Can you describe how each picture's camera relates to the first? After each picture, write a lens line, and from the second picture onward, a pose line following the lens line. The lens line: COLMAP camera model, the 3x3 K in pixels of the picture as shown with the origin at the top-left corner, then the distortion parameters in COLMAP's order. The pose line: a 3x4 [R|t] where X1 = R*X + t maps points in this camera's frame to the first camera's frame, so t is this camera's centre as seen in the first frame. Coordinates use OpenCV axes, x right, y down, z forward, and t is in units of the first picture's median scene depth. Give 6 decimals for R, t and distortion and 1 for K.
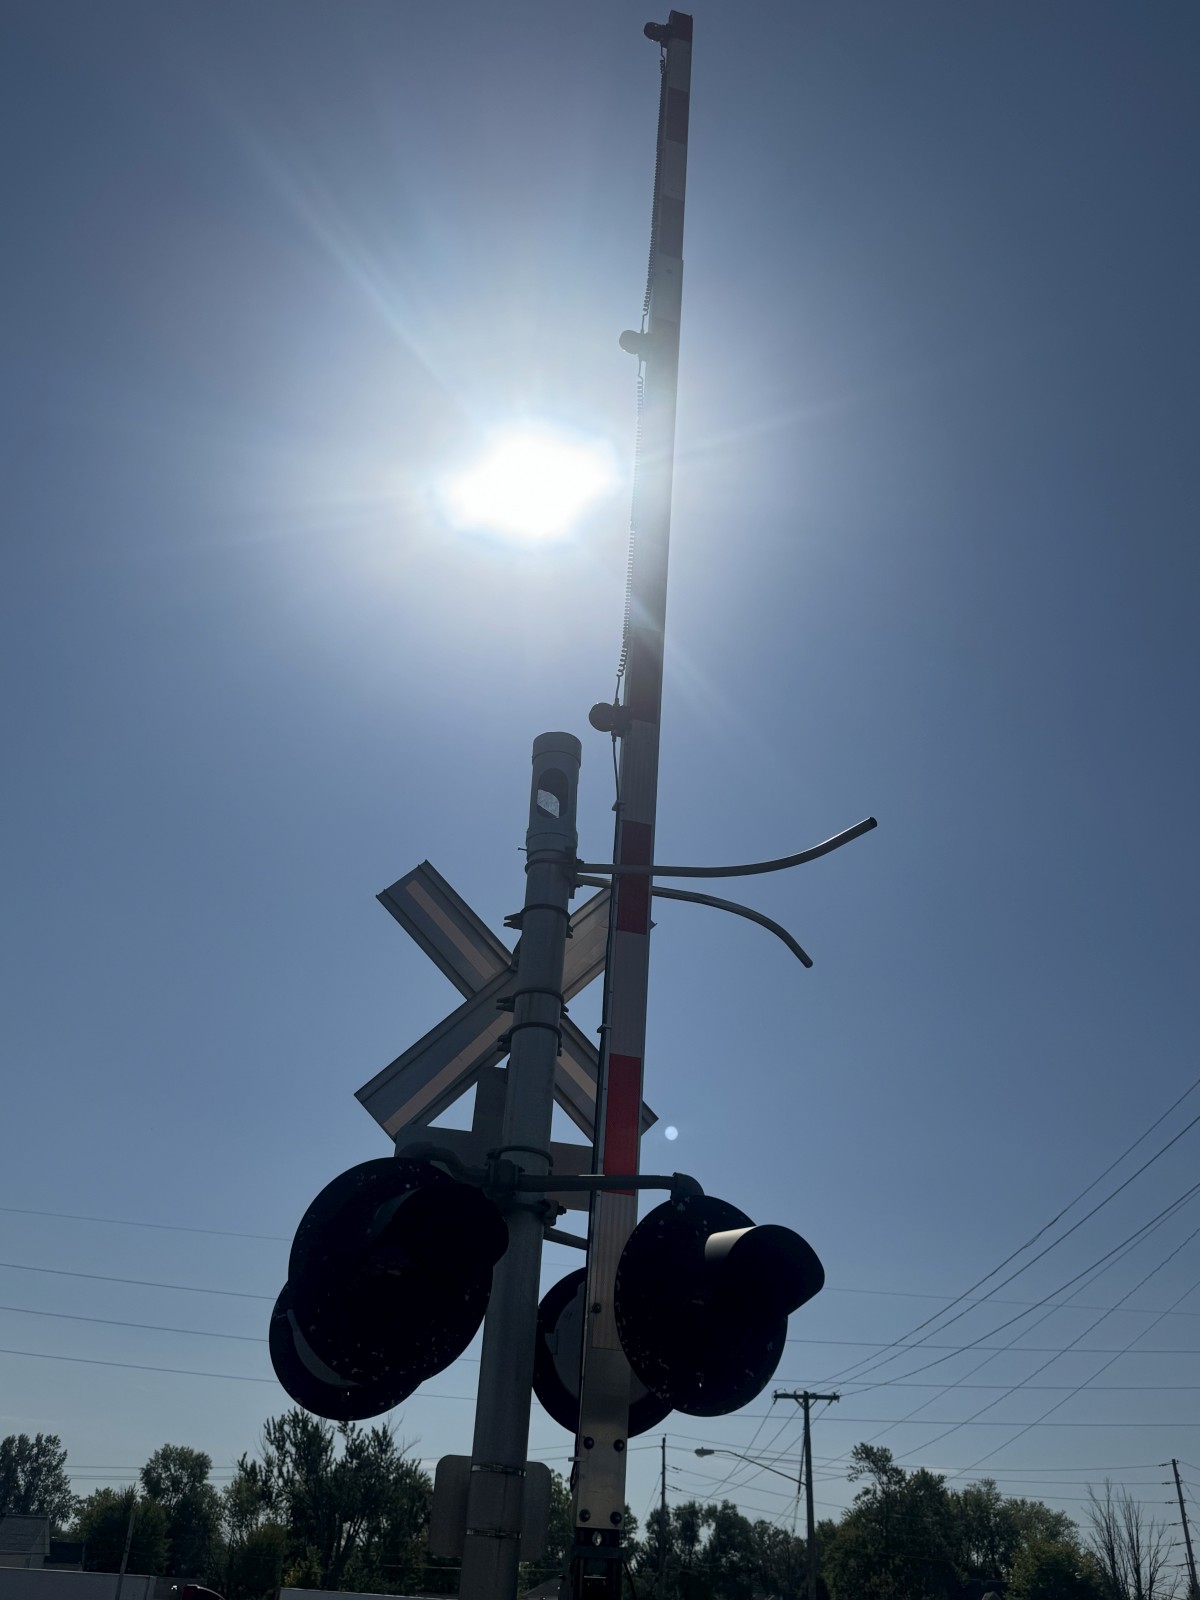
lens RADIAL K [[1287.5, 0, 600.0], [0, 1287.5, 800.0], [0, 0, 1]] dist [-0.004192, 0.000050]
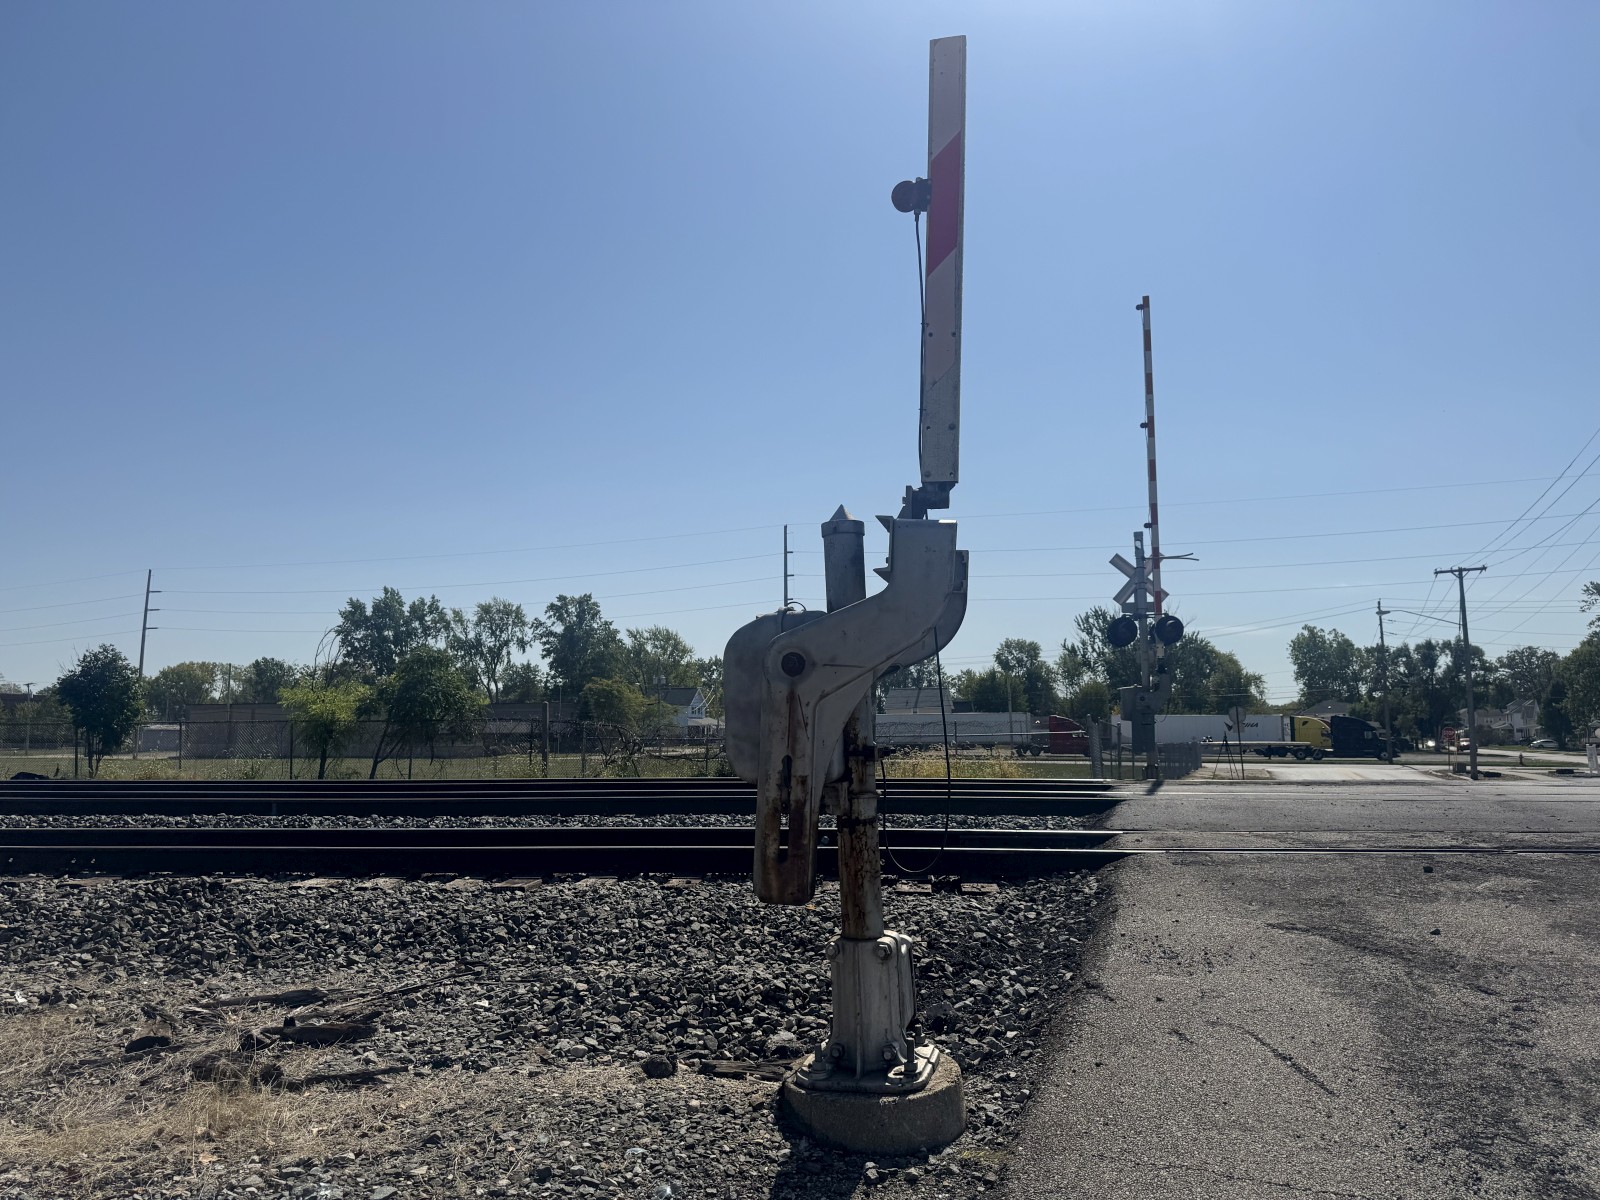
lens RADIAL K [[1127.9, 0, 800.0], [0, 1127.9, 600.0], [0, 0, 1]] dist [0.121039, -0.166199]
pose [[0.888832, -0.111269, -0.444518, 0.026369], [0.289405, 0.888426, 0.356292, -0.063013], [0.355277, -0.445329, 0.821864, -0.117700]]
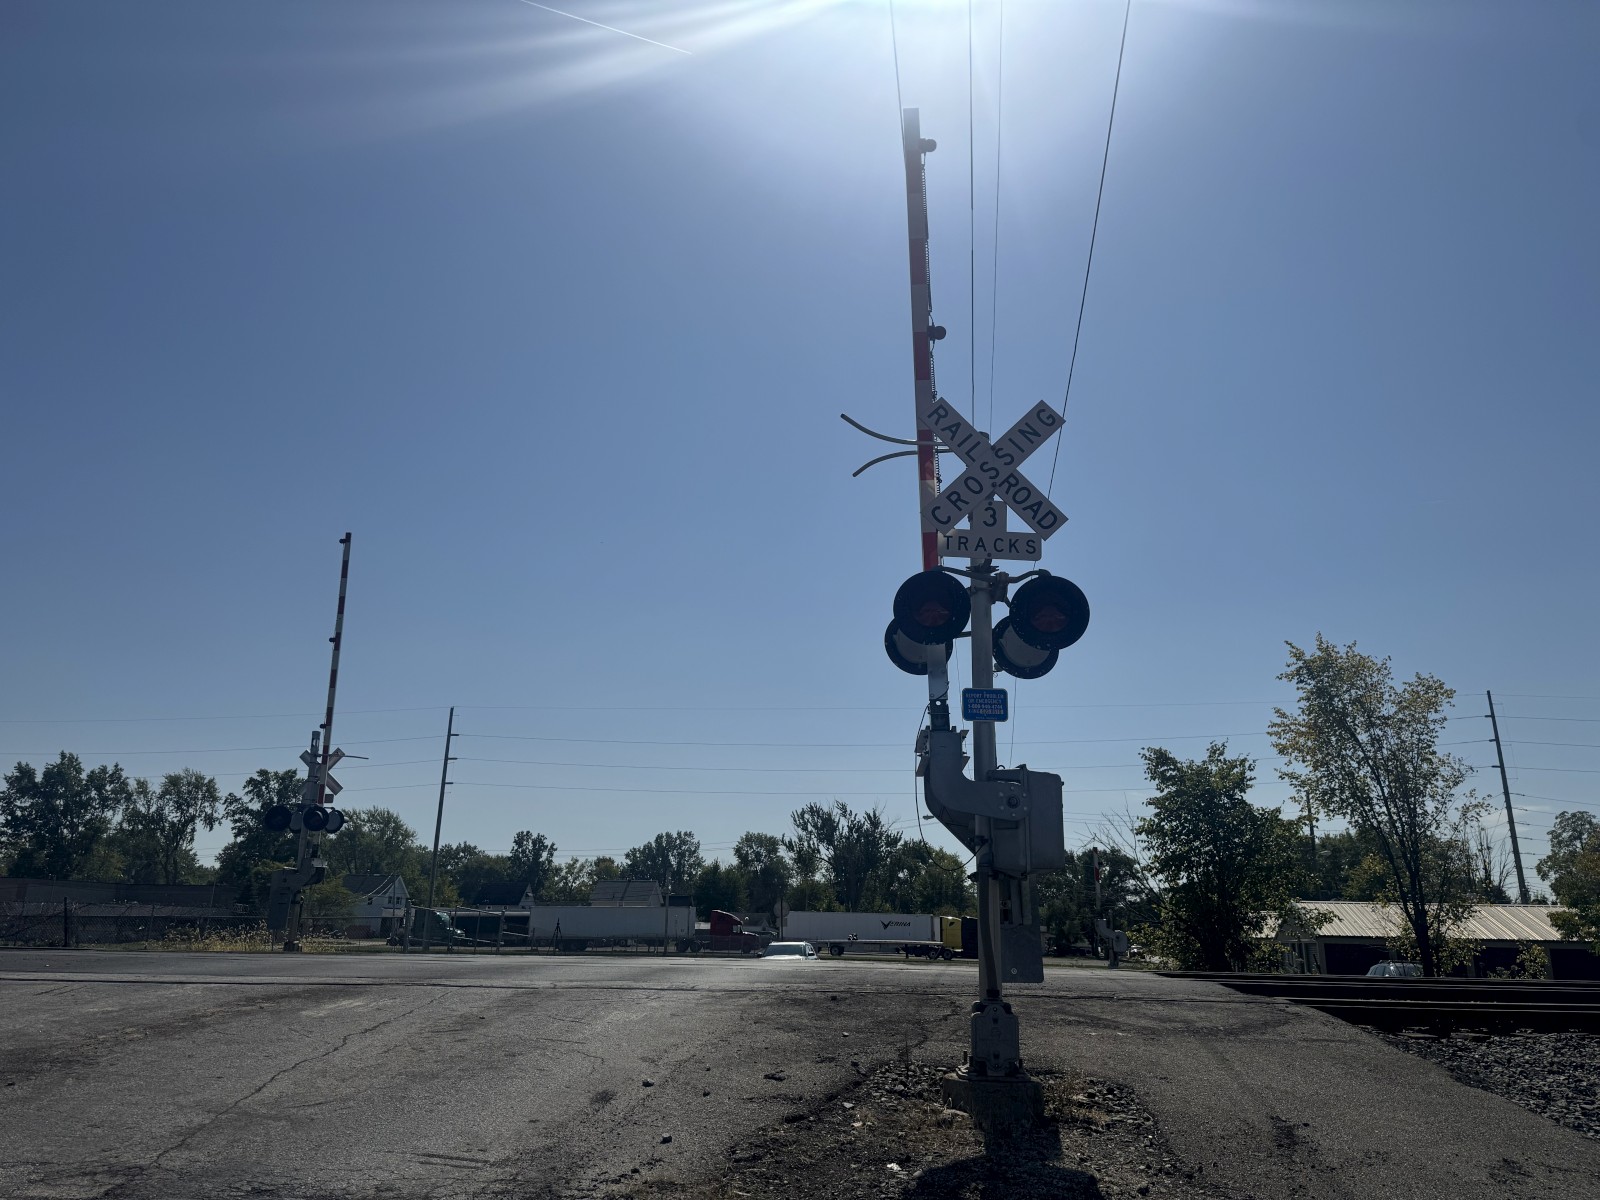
lens RADIAL K [[1127.9, 0, 800.0], [0, 1127.9, 600.0], [0, 0, 1]] dist [0.121039, -0.166199]
pose [[0.954440, -0.116787, -0.274600, 0.124882], [0.186332, 0.952026, 0.242748, -0.051332], [0.233076, -0.282855, 0.930413, -0.112754]]
